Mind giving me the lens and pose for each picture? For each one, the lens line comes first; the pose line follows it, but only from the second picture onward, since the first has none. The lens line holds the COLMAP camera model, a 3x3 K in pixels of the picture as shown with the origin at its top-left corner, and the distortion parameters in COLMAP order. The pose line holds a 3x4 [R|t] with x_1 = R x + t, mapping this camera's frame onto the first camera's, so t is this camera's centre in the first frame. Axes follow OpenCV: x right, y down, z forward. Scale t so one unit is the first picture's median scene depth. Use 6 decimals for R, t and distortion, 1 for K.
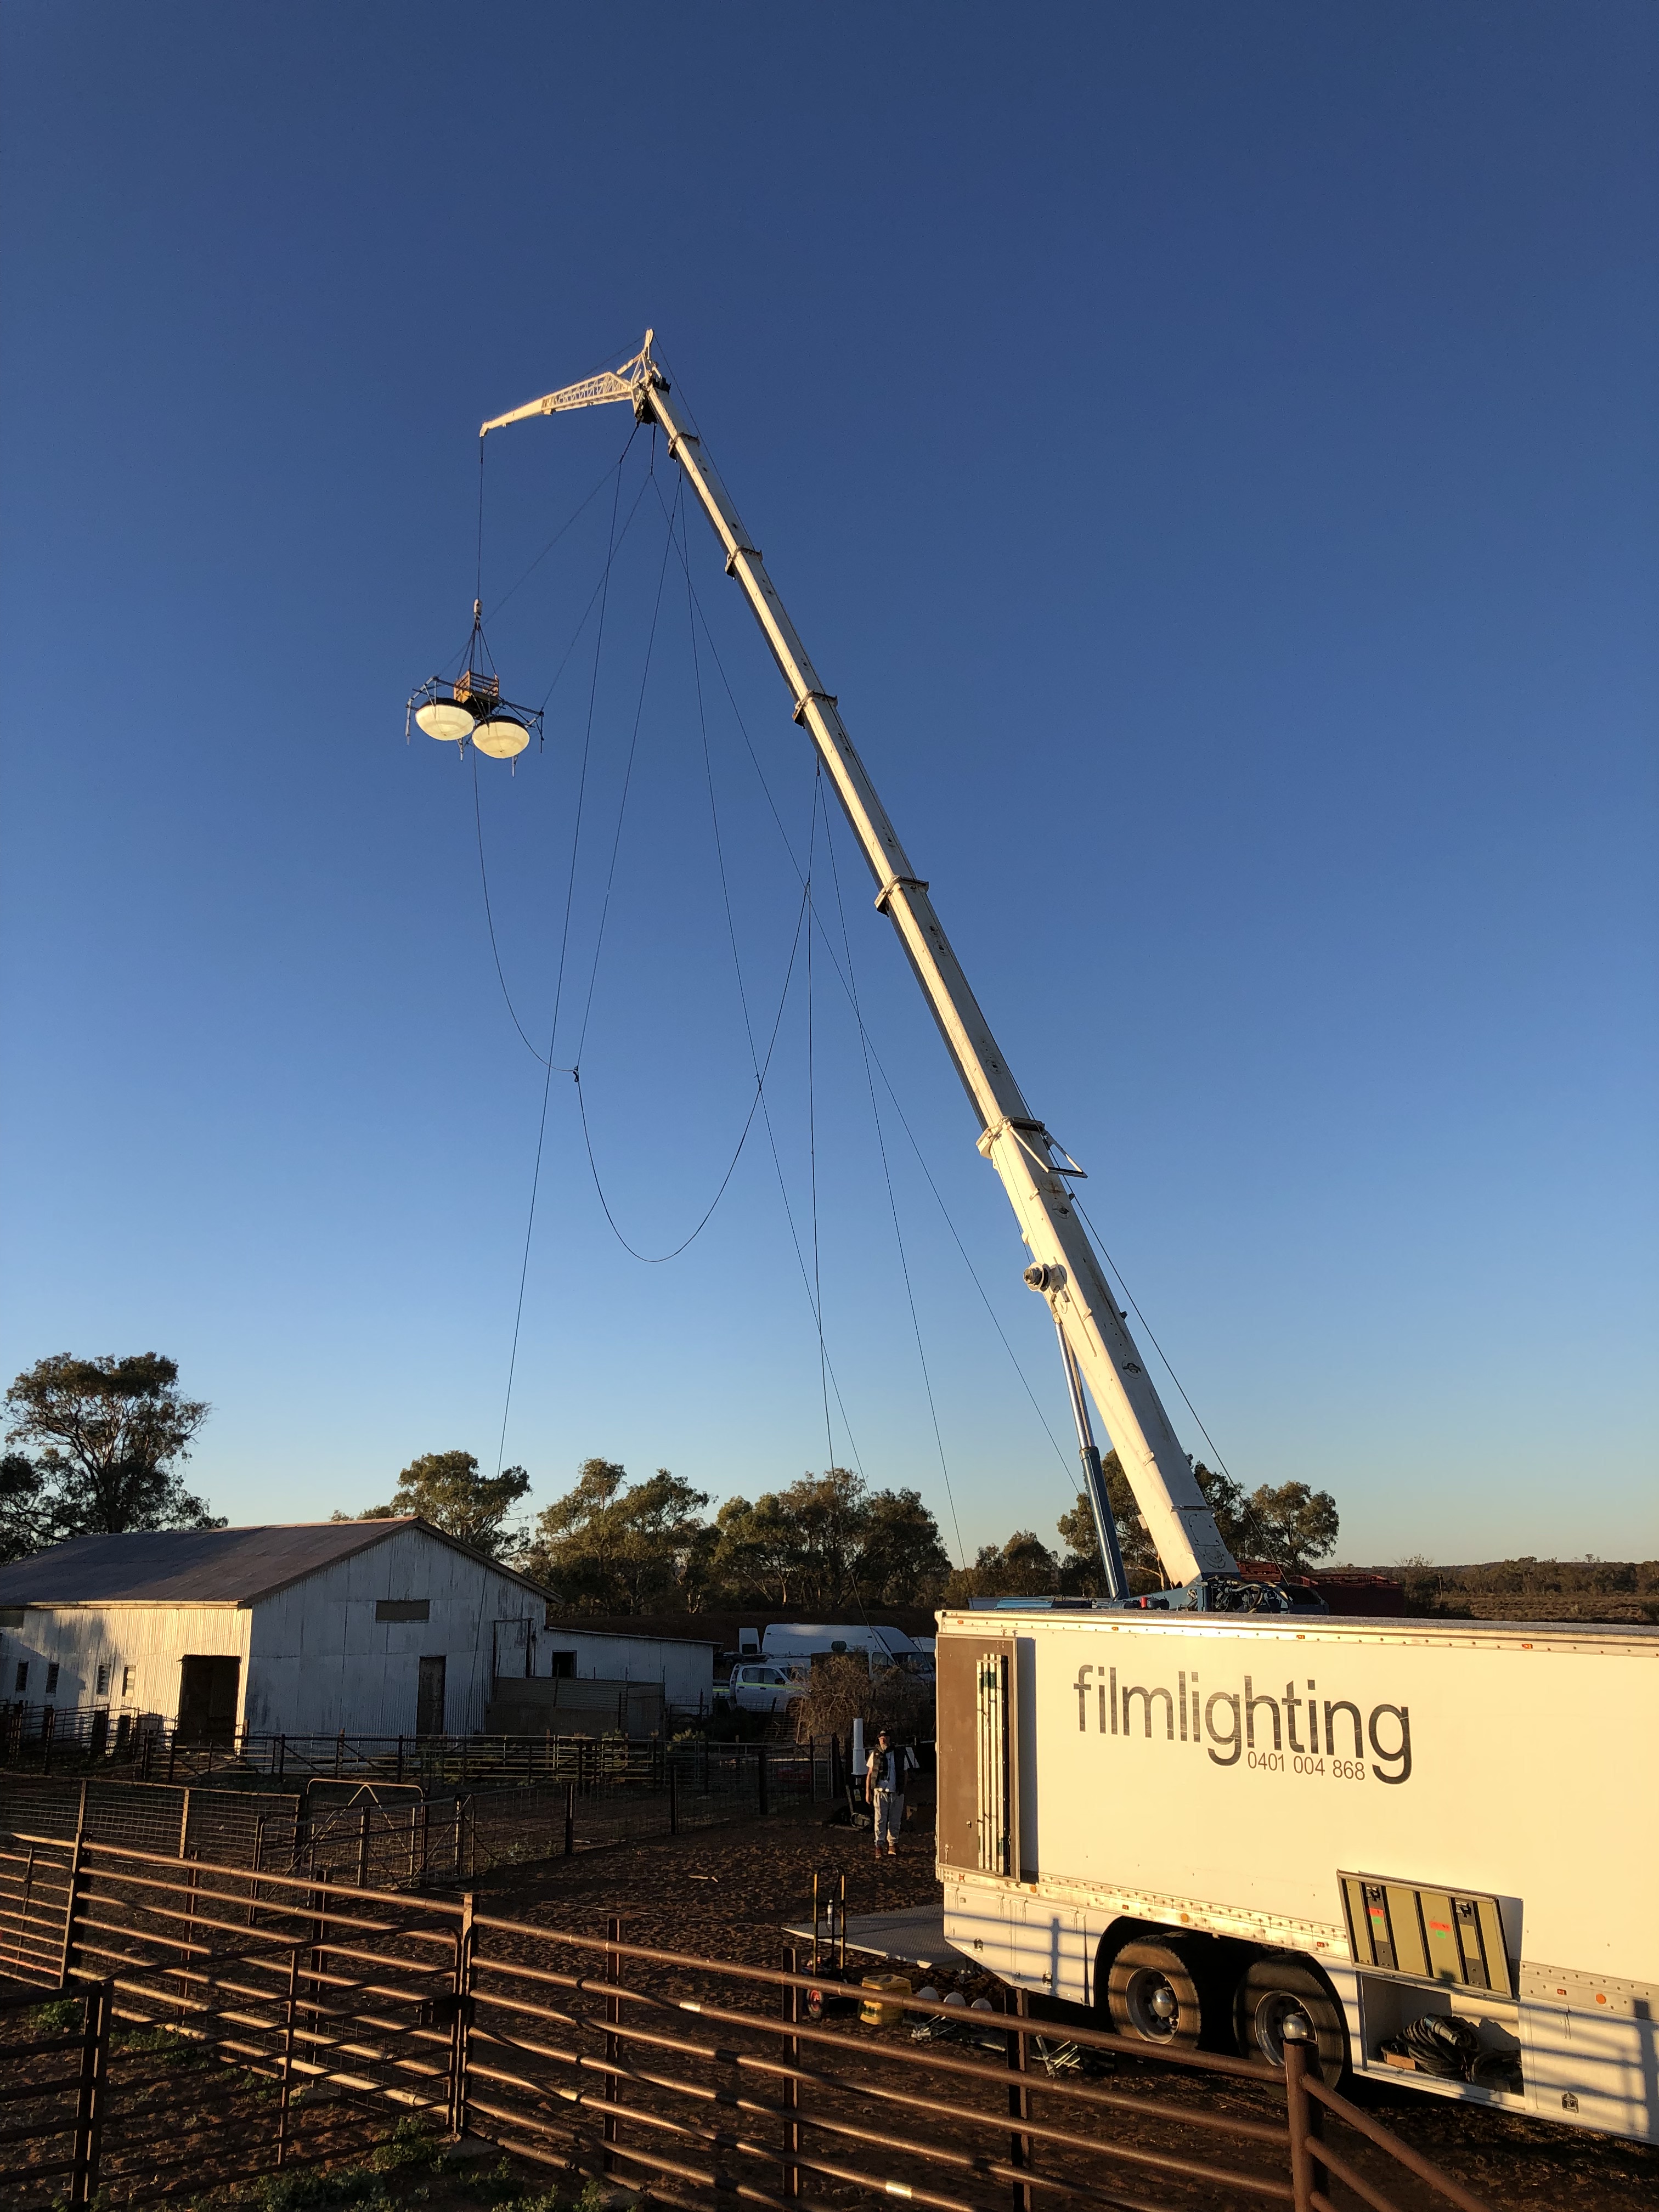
lens RADIAL K [[1790.0, 0, 832.8], [0, 1790.0, 1138.2], [0, 0, 1]] dist [-0.035354, 0.057261]
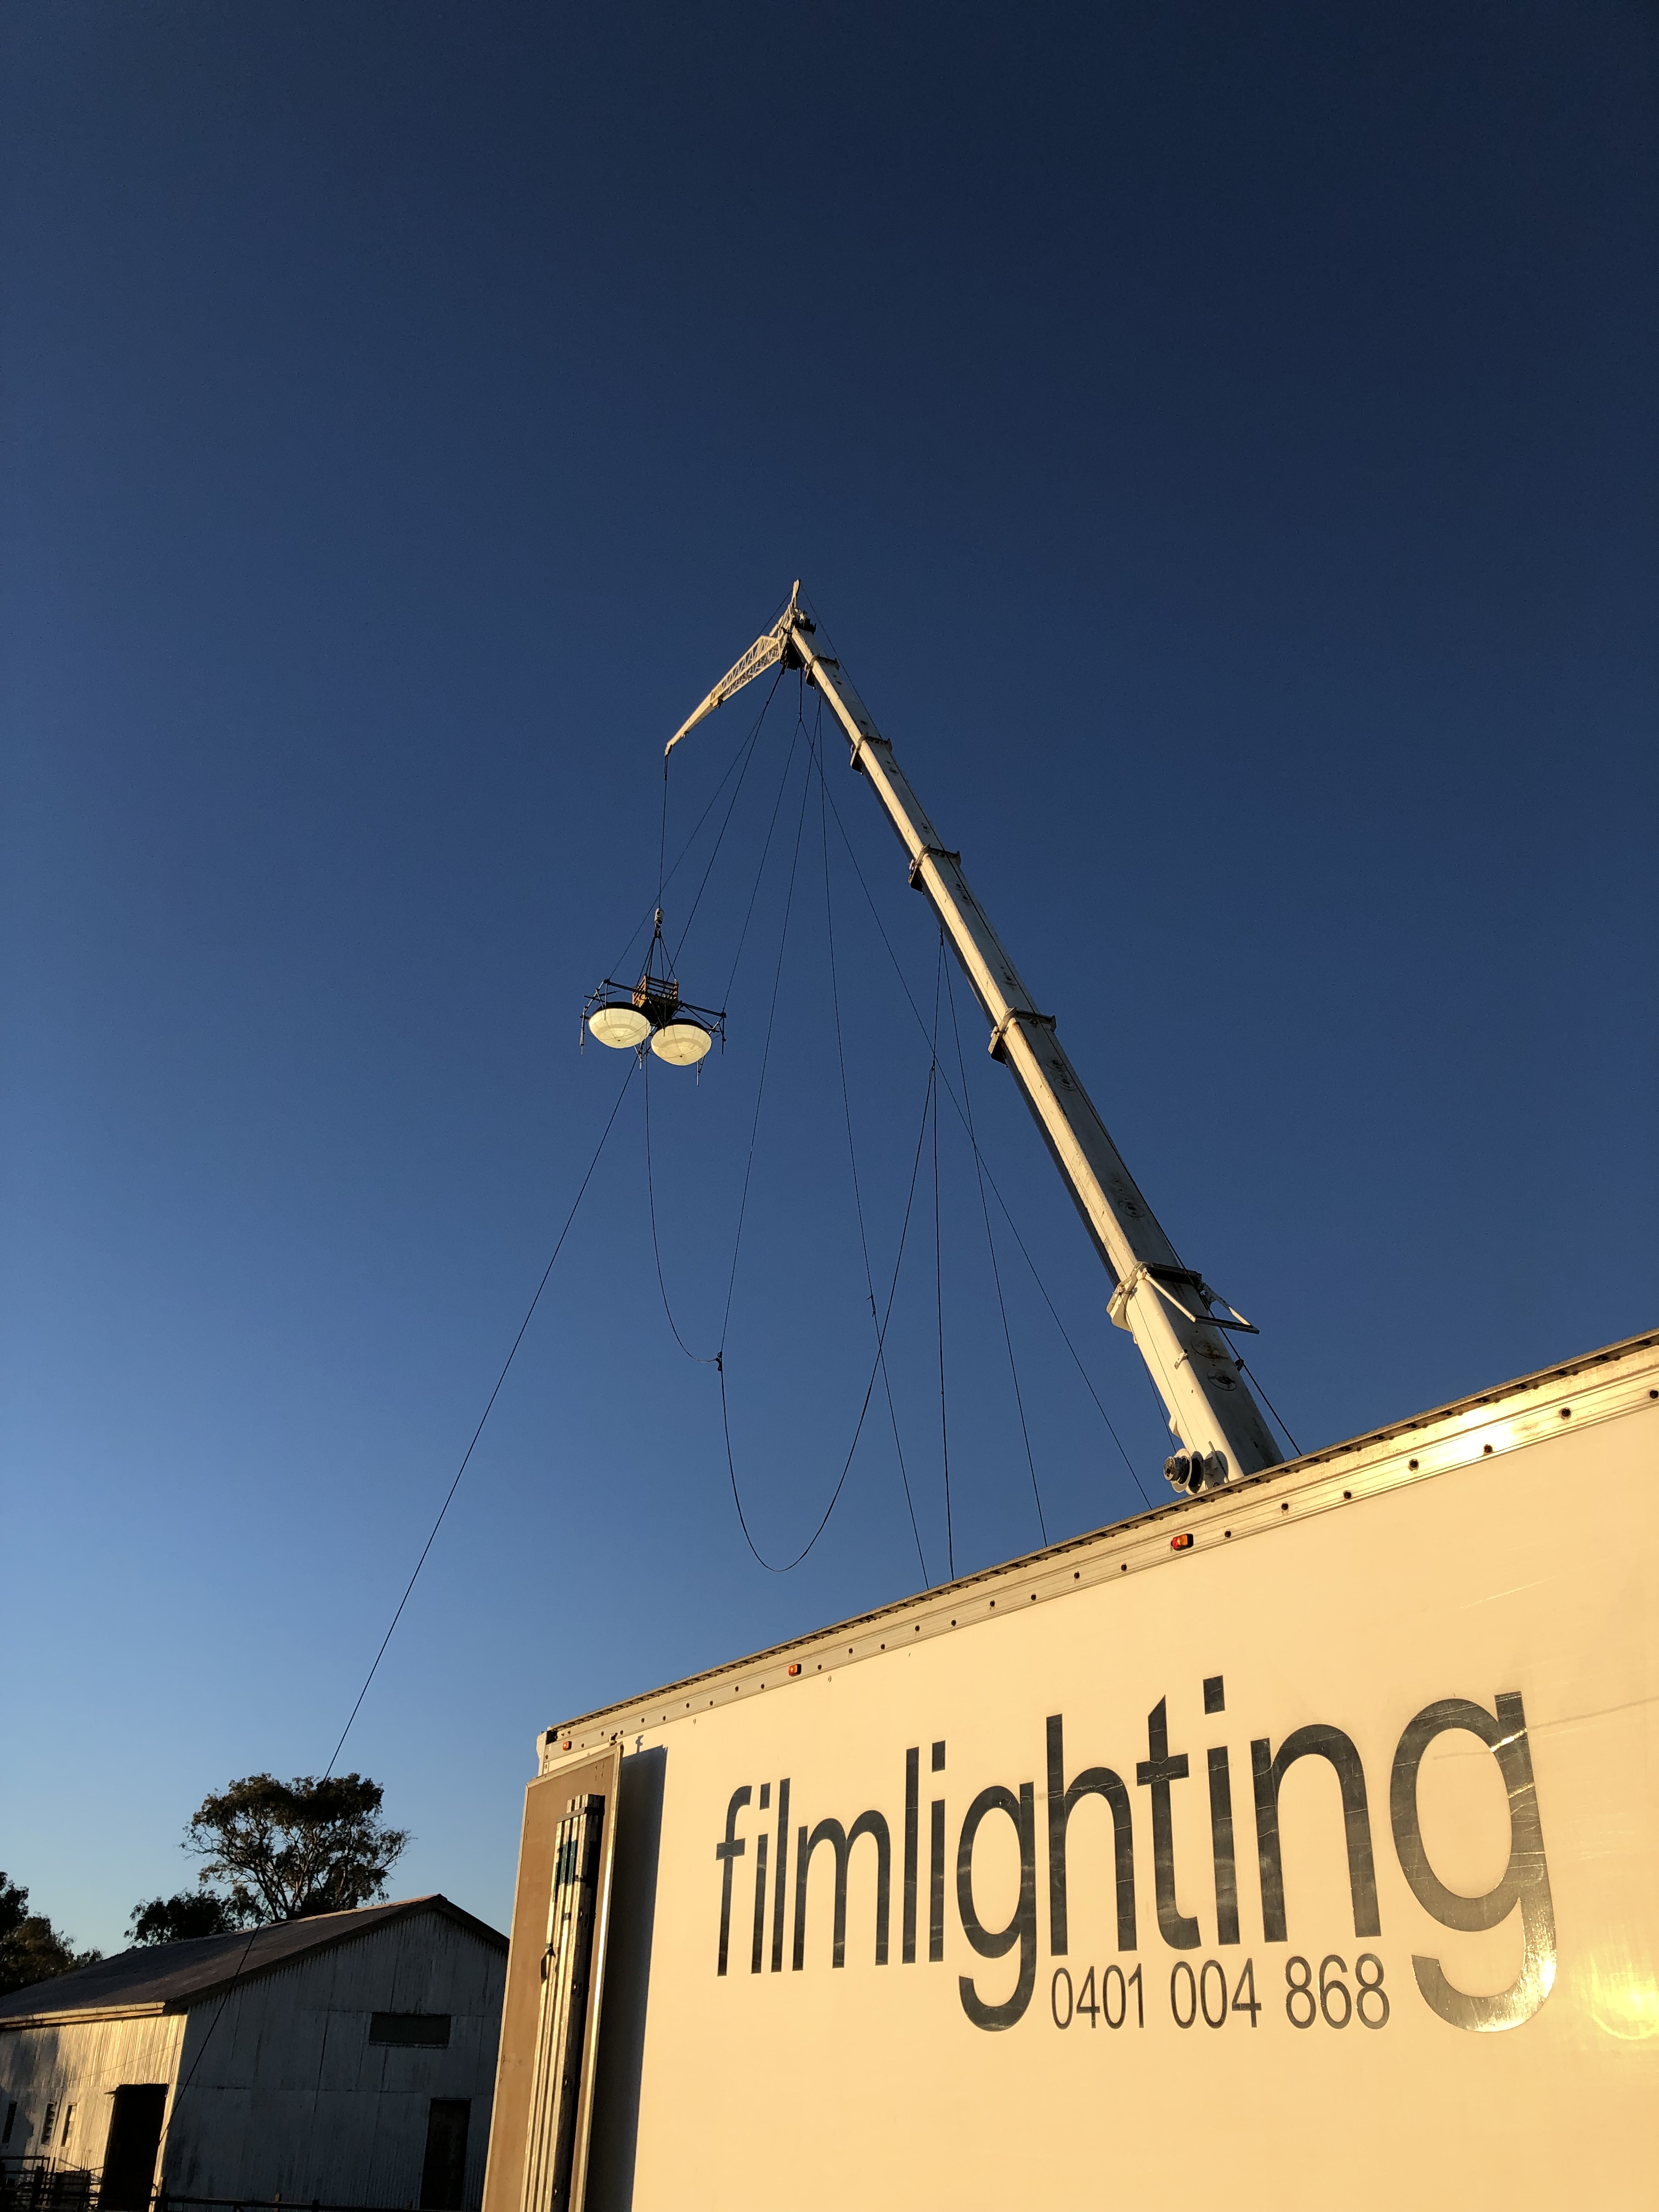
lens RADIAL K [[1813.3, 0, 829.5], [0, 1813.3, 1106.0], [0, 0, 1]] dist [-0.018793, 0.003205]
pose [[0.982329, -0.071320, -0.173038, 0.092213], [0.024031, 0.964959, -0.261299, 0.100893], [0.185611, 0.252523, 0.949621, 0.239765]]
